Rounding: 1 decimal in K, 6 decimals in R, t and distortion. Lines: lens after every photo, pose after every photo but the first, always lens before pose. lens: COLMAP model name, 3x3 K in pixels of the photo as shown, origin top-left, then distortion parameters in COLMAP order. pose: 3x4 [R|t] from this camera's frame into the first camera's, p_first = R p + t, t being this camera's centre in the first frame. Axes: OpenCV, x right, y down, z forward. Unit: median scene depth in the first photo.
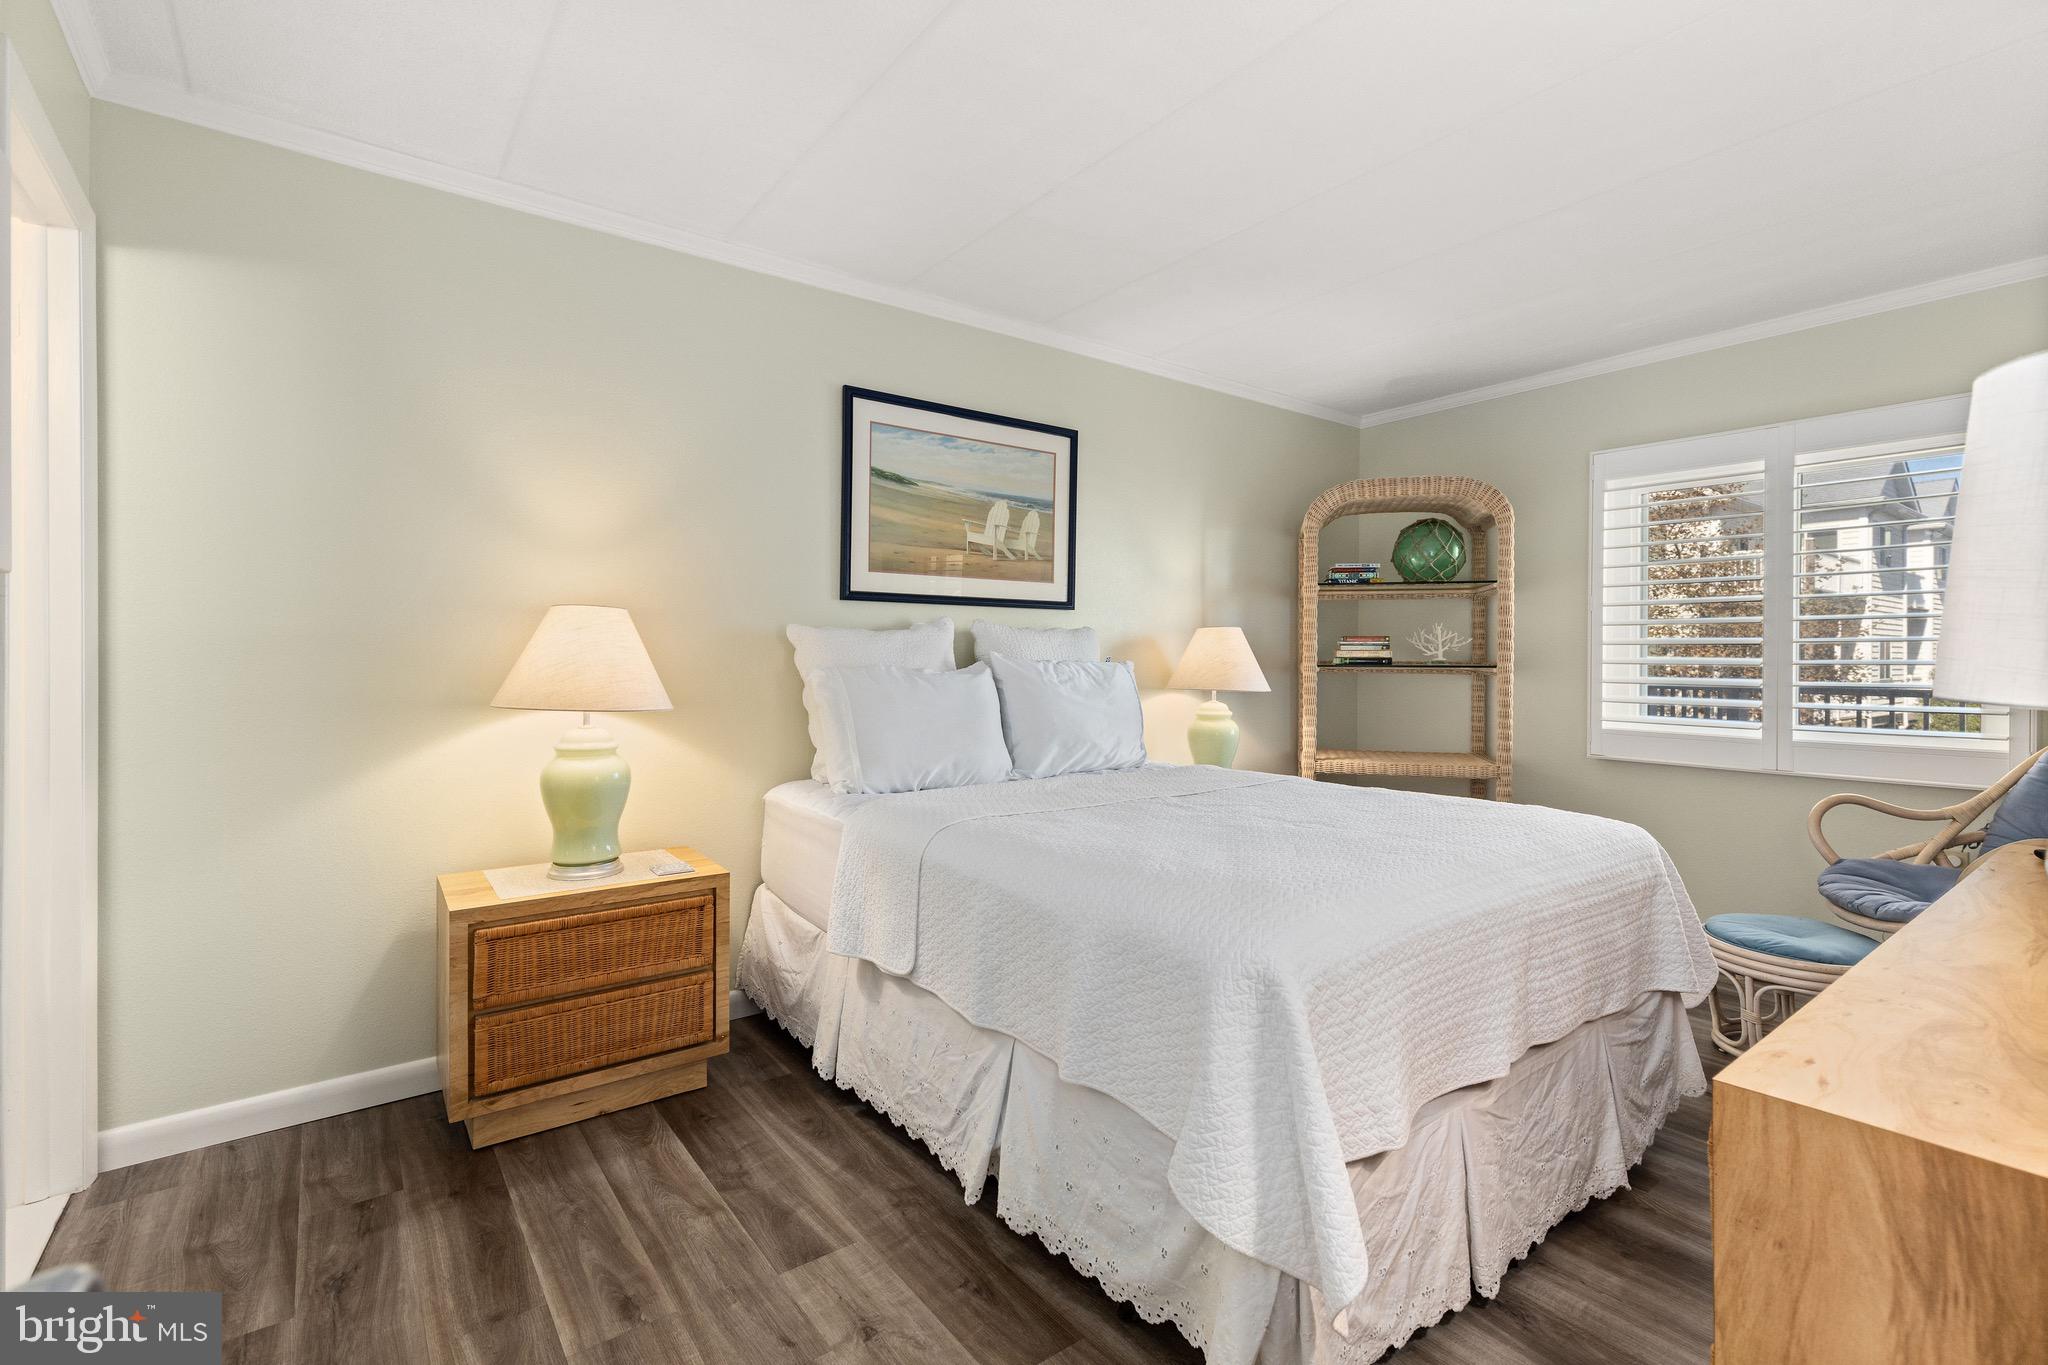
lens RADIAL K [[928.9, 0, 1023.2], [0, 928.9, 688.8], [0, 0, 1]] dist [0.003234, 0.000602]
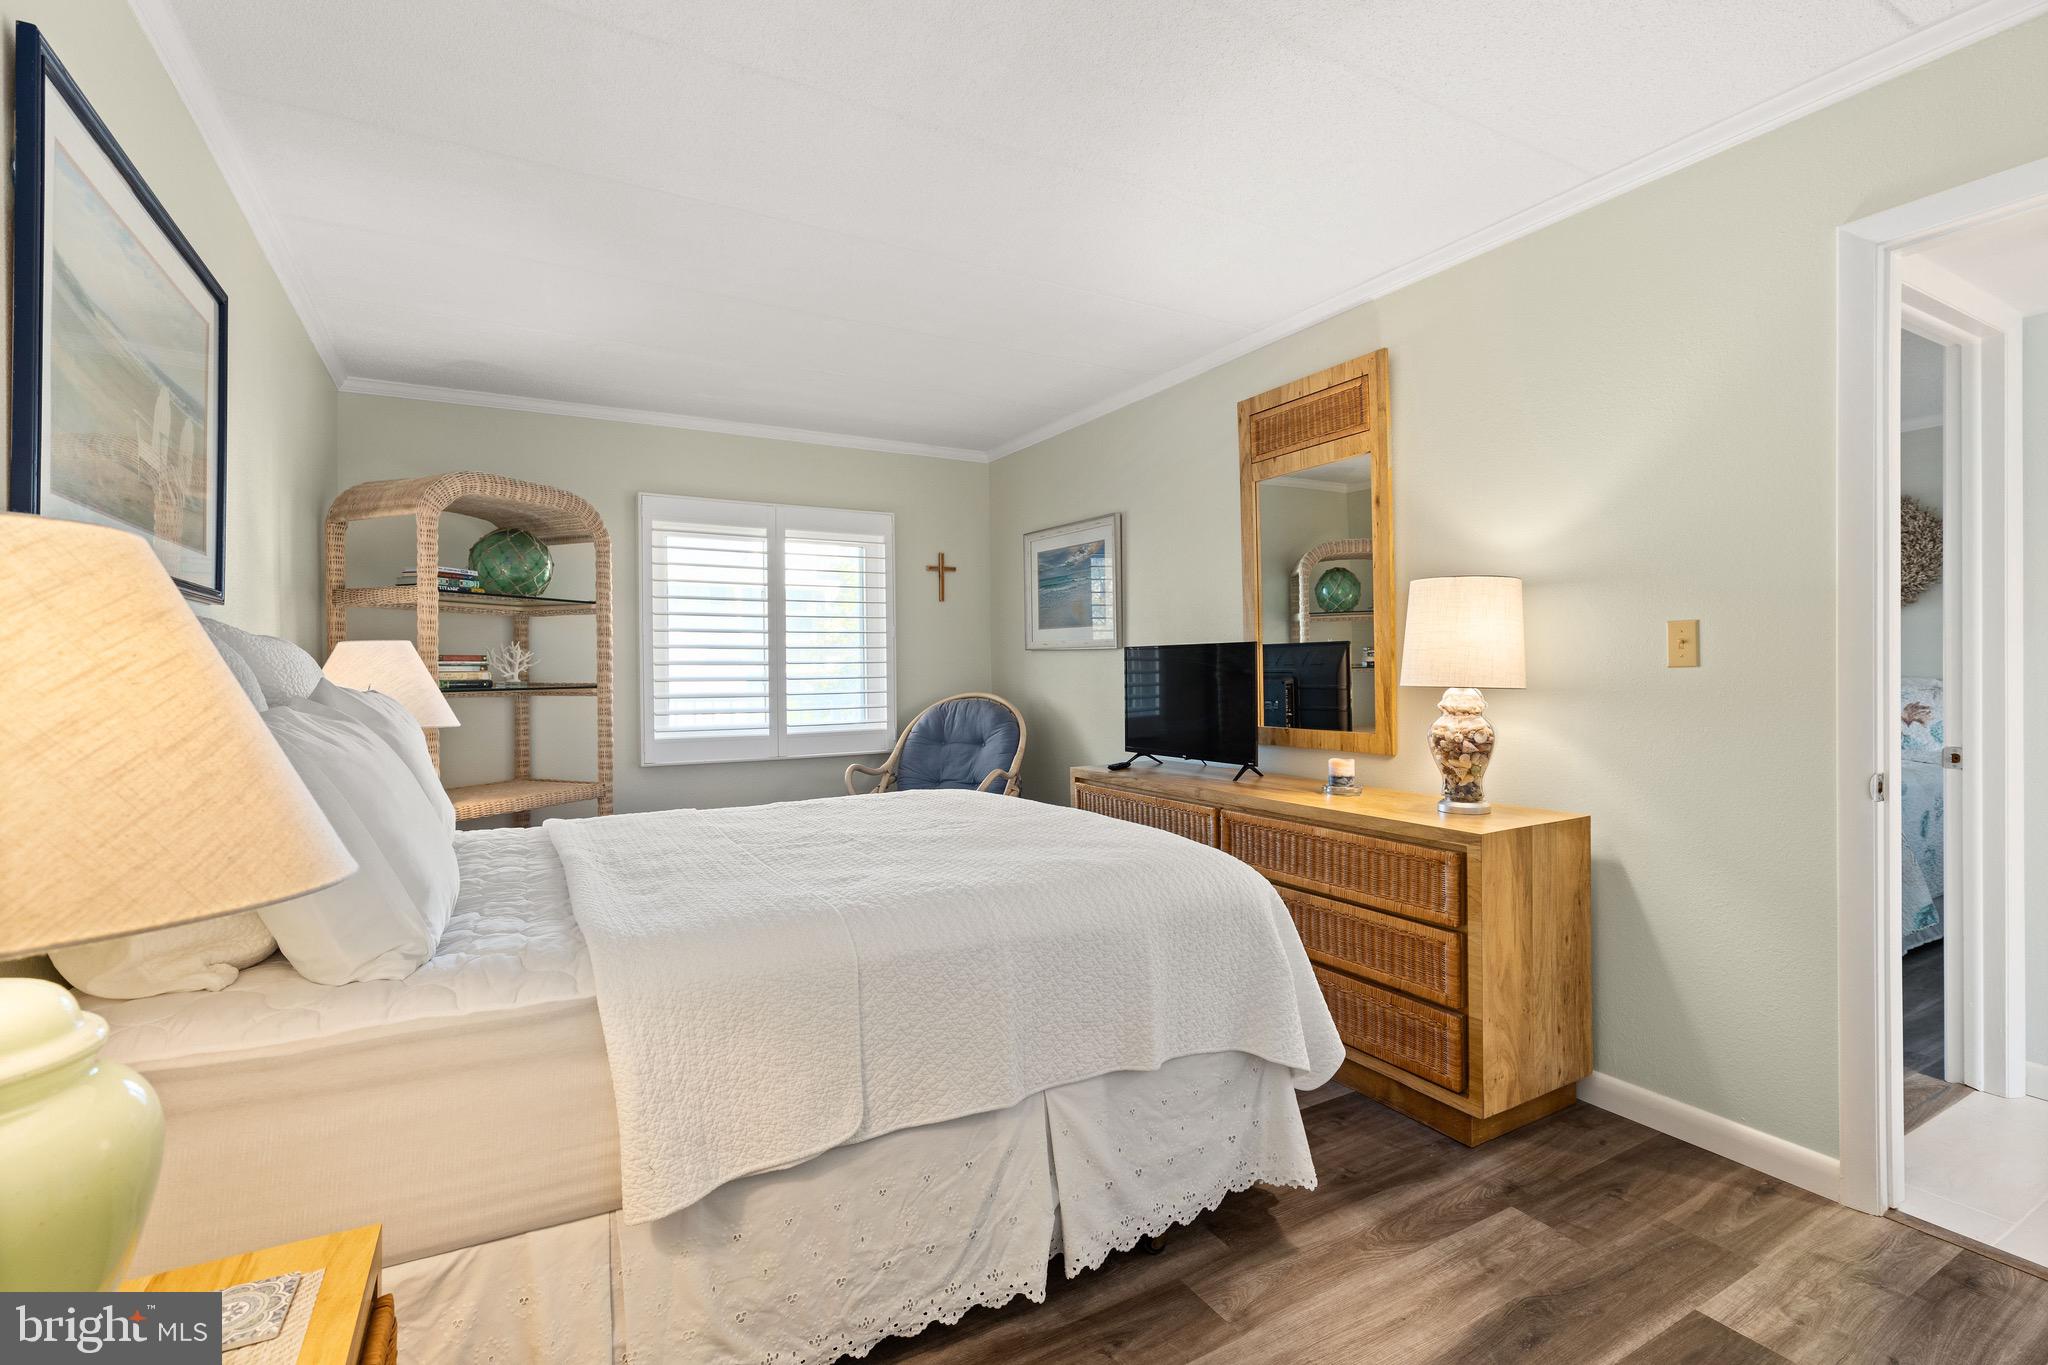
lens RADIAL K [[928.9, 0, 1023.2], [0, 928.9, 688.8], [0, 0, 1]] dist [0.003234, 0.000602]
pose [[0.122353, -0.026206, 0.992141, -0.434191], [0.043258, 0.998842, 0.021048, -0.023048], [-0.991543, 0.040343, 0.123345, 0.414056]]
